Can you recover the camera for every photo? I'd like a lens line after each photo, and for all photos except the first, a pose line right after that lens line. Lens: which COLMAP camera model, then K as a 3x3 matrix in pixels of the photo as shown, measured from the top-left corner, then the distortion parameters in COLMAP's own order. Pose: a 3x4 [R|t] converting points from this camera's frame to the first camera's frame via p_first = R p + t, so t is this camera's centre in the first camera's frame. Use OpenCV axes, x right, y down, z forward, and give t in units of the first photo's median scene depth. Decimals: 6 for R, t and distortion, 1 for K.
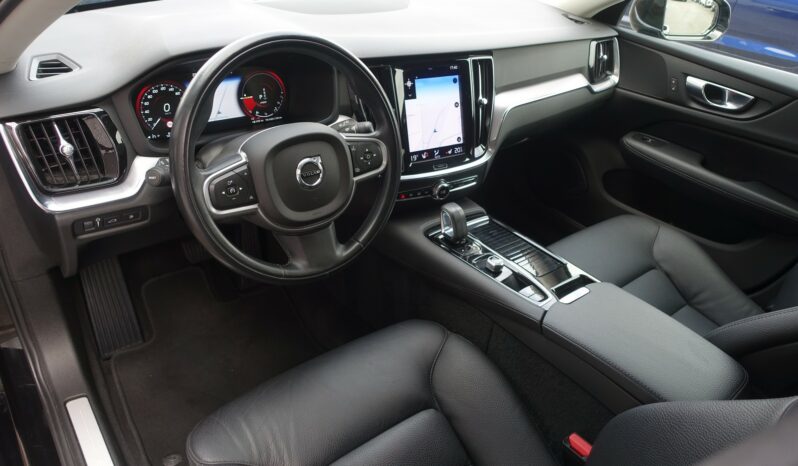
lens RADIAL K [[563.1, 0, 407.0], [0, 563.1, 232.8], [0, 0, 1]] dist [-0.003761, -0.001923]
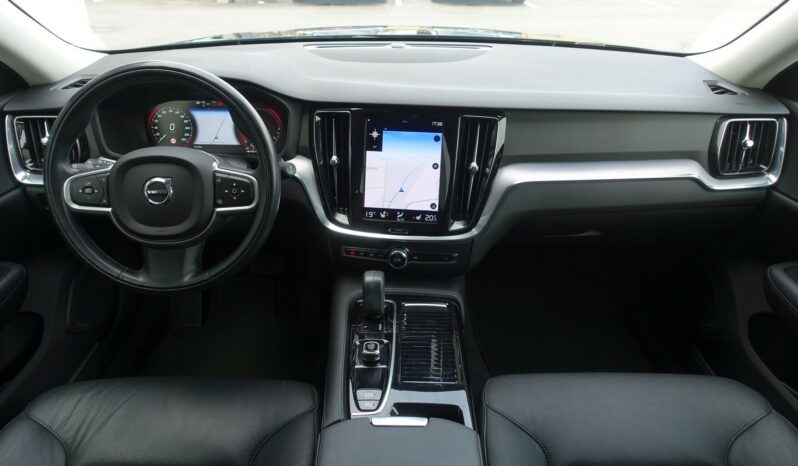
lens RADIAL K [[563.1, 0, 385.7], [0, 563.1, 224.2], [0, 0, 1]] dist [-0.003761, -0.001923]
pose [[0.769332, 0.207040, -0.604369, 0.637564], [-0.279487, 0.959770, -0.026982, -0.109285], [0.574470, 0.189671, 0.796247, 0.321807]]
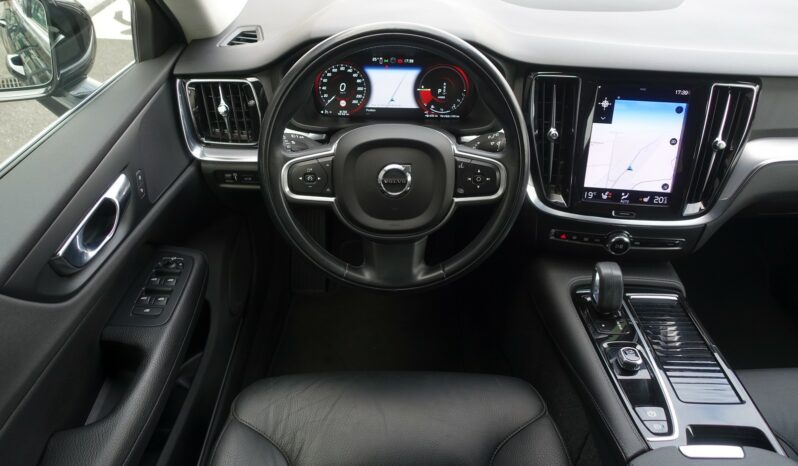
lens RADIAL K [[563.1, 0, 390.7], [0, 563.1, 233.0], [0, 0, 1]] dist [-0.003761, -0.001923]
pose [[0.771988, 0.295724, -0.562656, 0.286302], [-0.282827, 0.952540, 0.112592, -0.099483], [0.569249, 0.072214, 0.818988, 0.199268]]
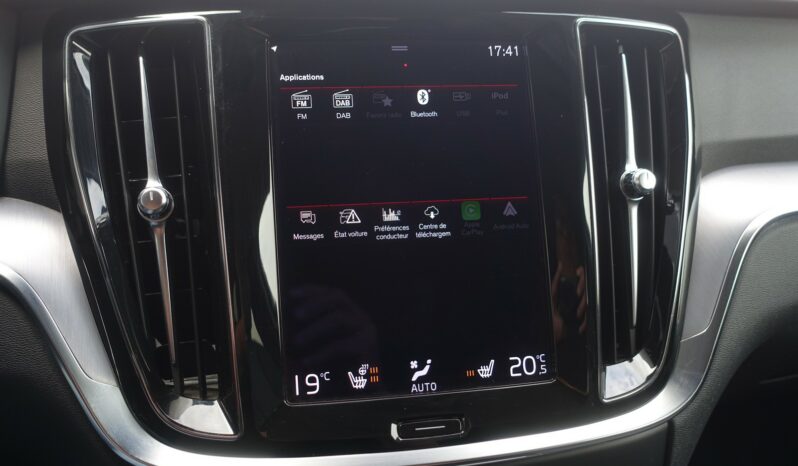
lens RADIAL K [[693.2, 0, 402.7], [0, 693.2, 240.3], [0, 0, 1]] dist [0.030232, -0.041987]
pose [[0.924416, -0.010604, -0.381238, 0.178743], [-0.118516, 0.942137, -0.313580, -0.111627], [0.362504, 0.335062, 0.869669, 0.801571]]
